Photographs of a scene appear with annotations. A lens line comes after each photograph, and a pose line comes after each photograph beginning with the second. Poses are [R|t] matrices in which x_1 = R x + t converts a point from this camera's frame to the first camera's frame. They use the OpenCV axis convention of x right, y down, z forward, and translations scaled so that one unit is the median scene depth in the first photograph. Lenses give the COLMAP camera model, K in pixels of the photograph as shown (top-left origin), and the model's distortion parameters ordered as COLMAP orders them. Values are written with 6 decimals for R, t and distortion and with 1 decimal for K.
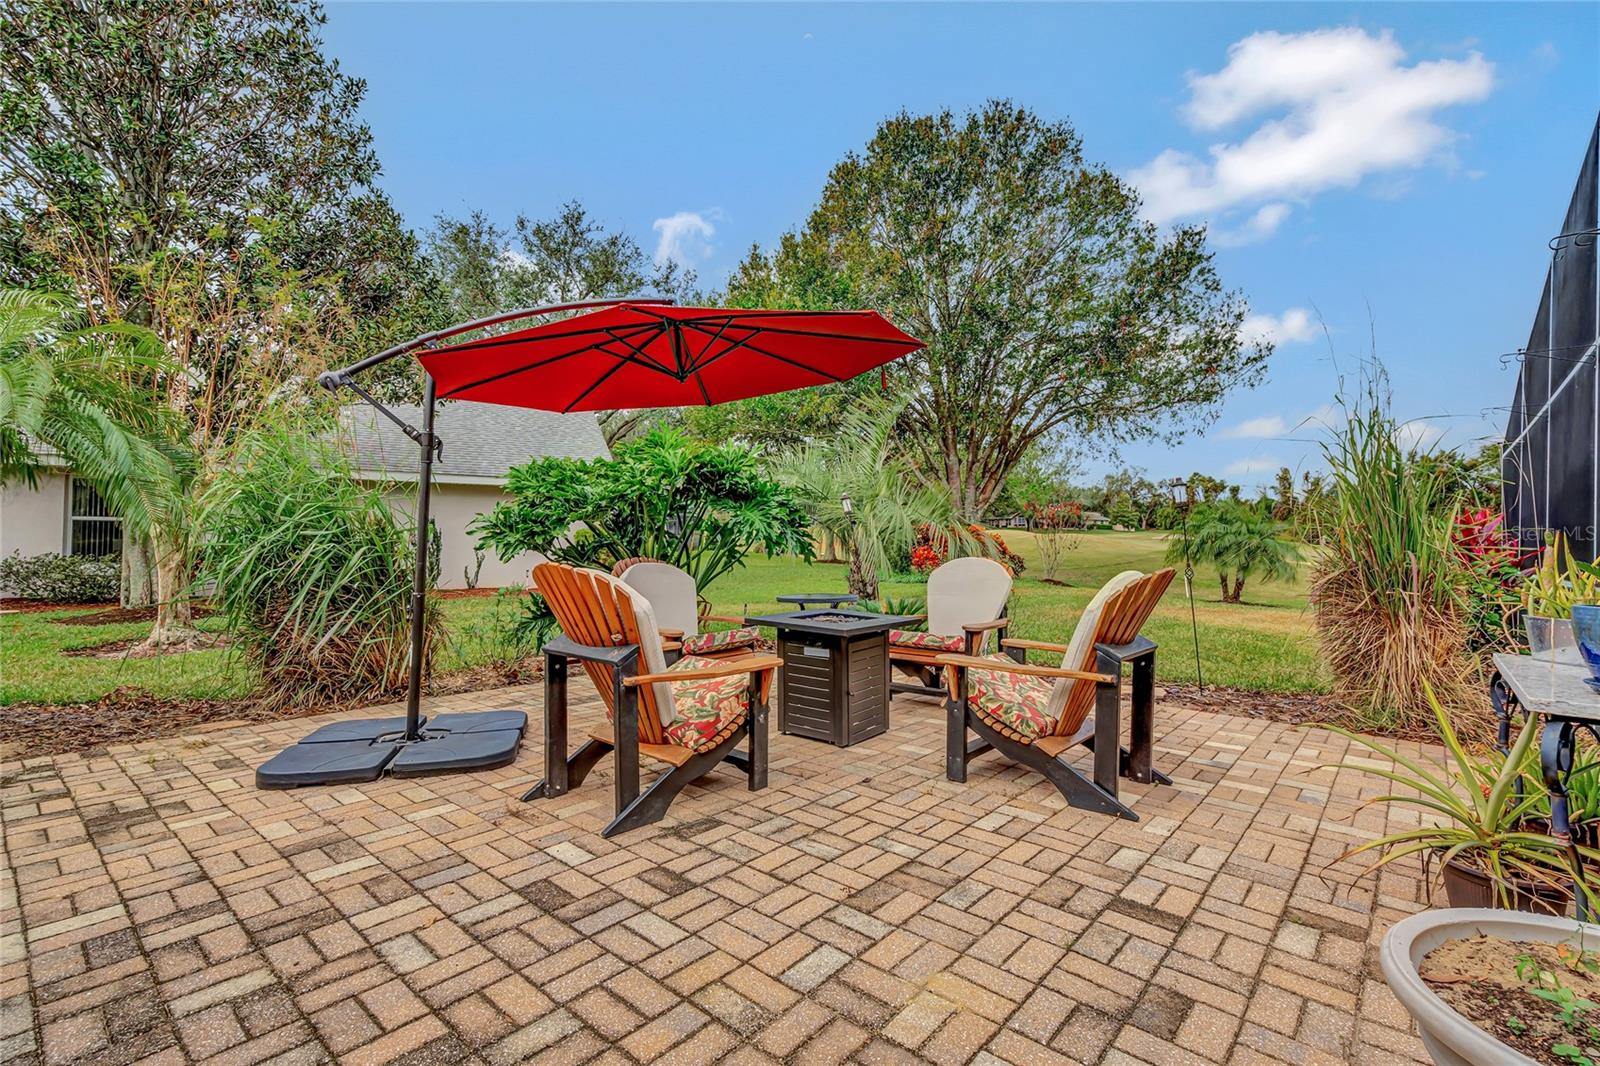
lens RADIAL K [[727.6, 0, 794.8], [0, 727.6, 527.7], [0, 0, 1]] dist [0.001219, 0.000036]
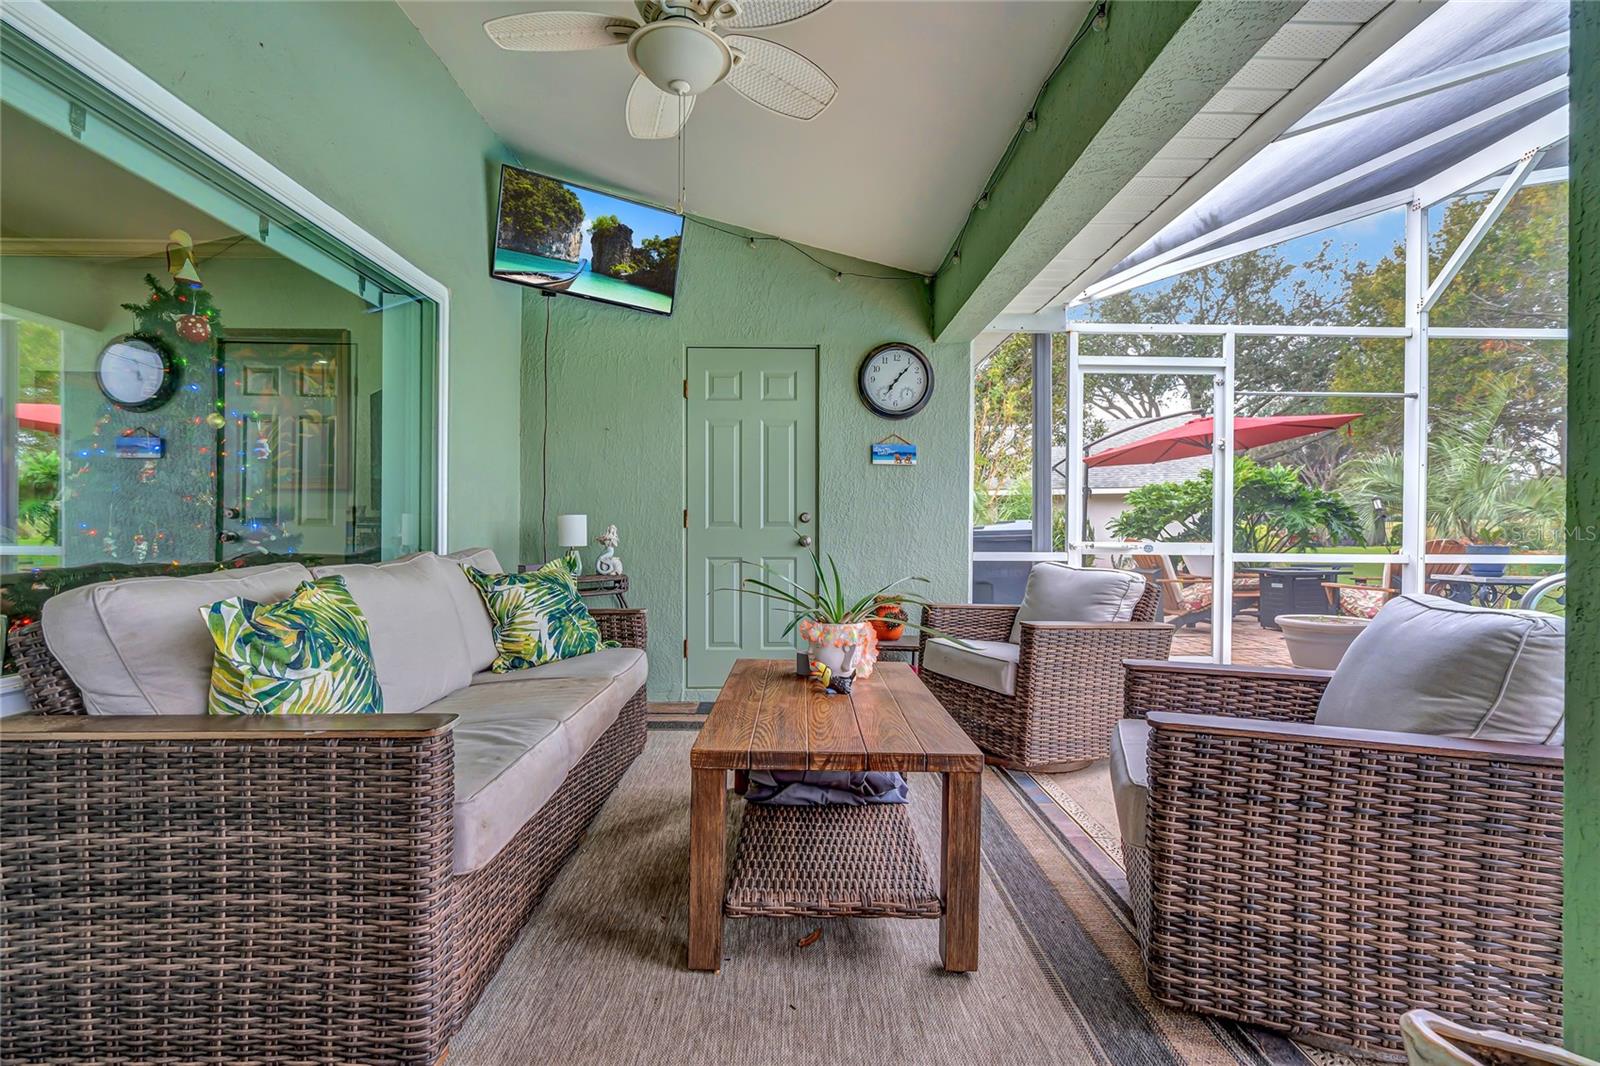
lens RADIAL K [[759.5, 0, 796.6], [0, 759.5, 519.1], [0, 0, 1]] dist [-0.002223, 0.000149]
pose [[0.665297, -0.025759, -0.746134, 0.424217], [0.013381, 0.999655, -0.022580, 0.014427], [0.746459, 0.005039, 0.665413, -0.797284]]
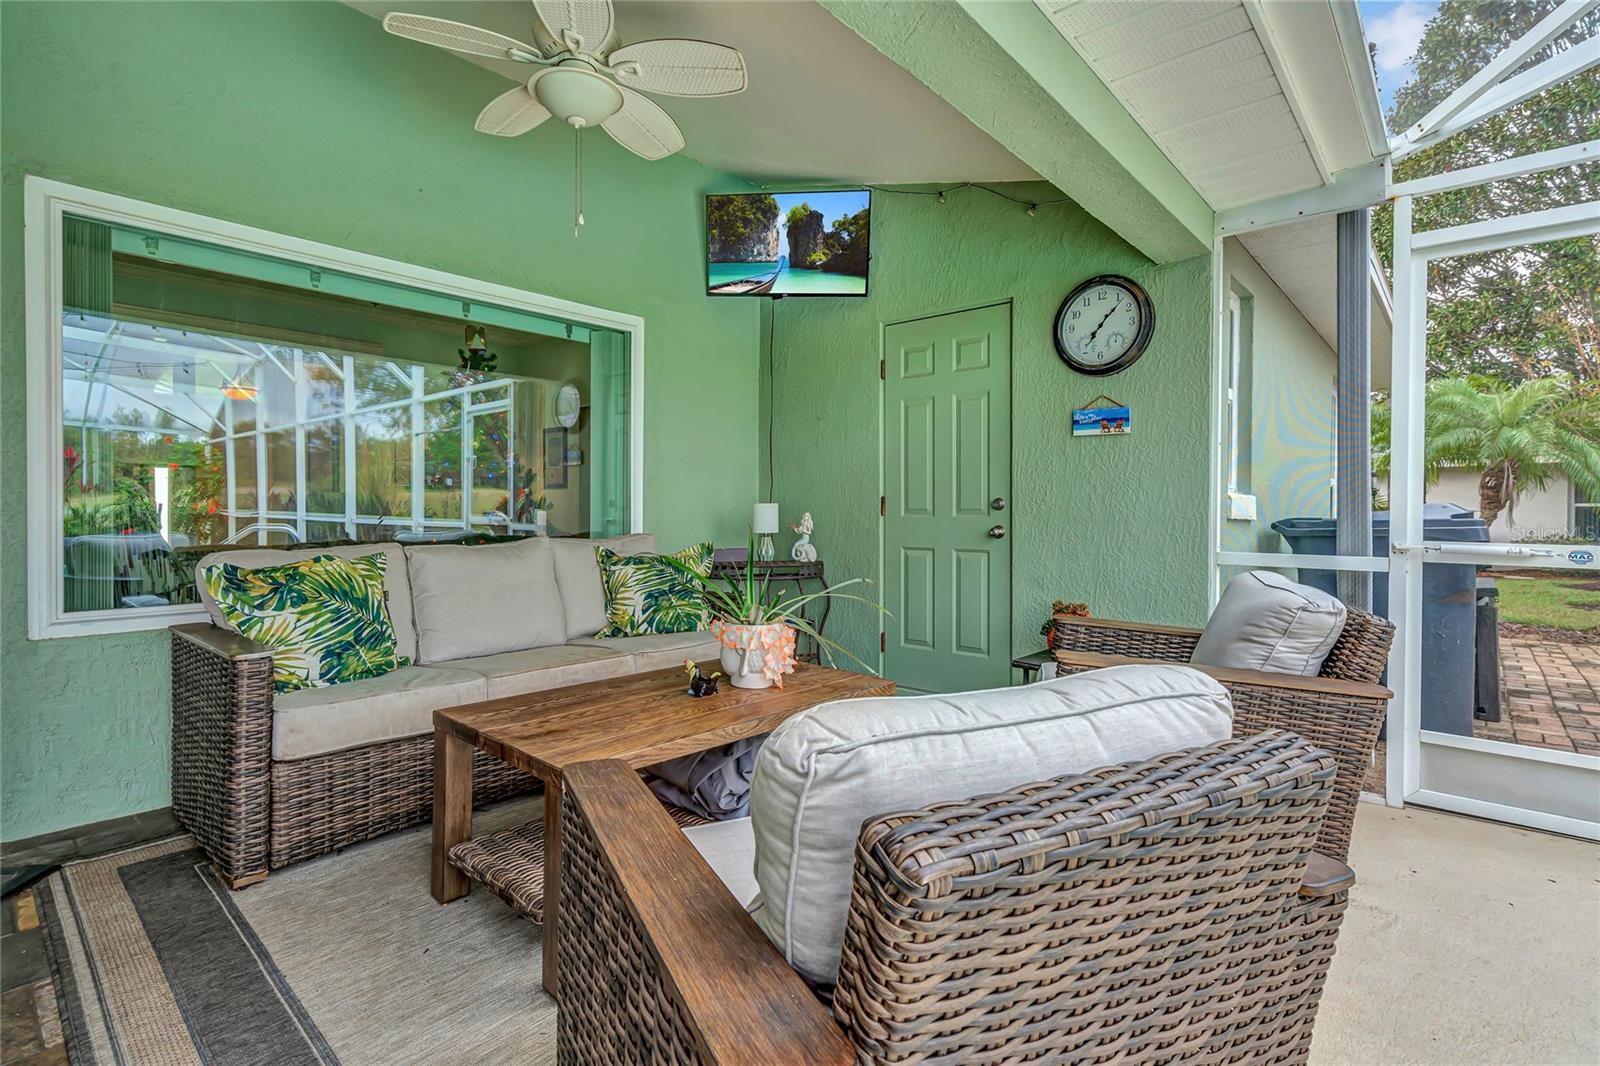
lens RADIAL K [[791.1, 0, 740.2], [0, 791.1, 511.4], [0, 0, 1]] dist [0.000958, -0.000212]
pose [[-0.030372, -0.012447, -0.999461, 0.530820], [0.002837, 0.999917, -0.012539, 0.010039], [0.999535, -0.003216, -0.030334, -0.505191]]
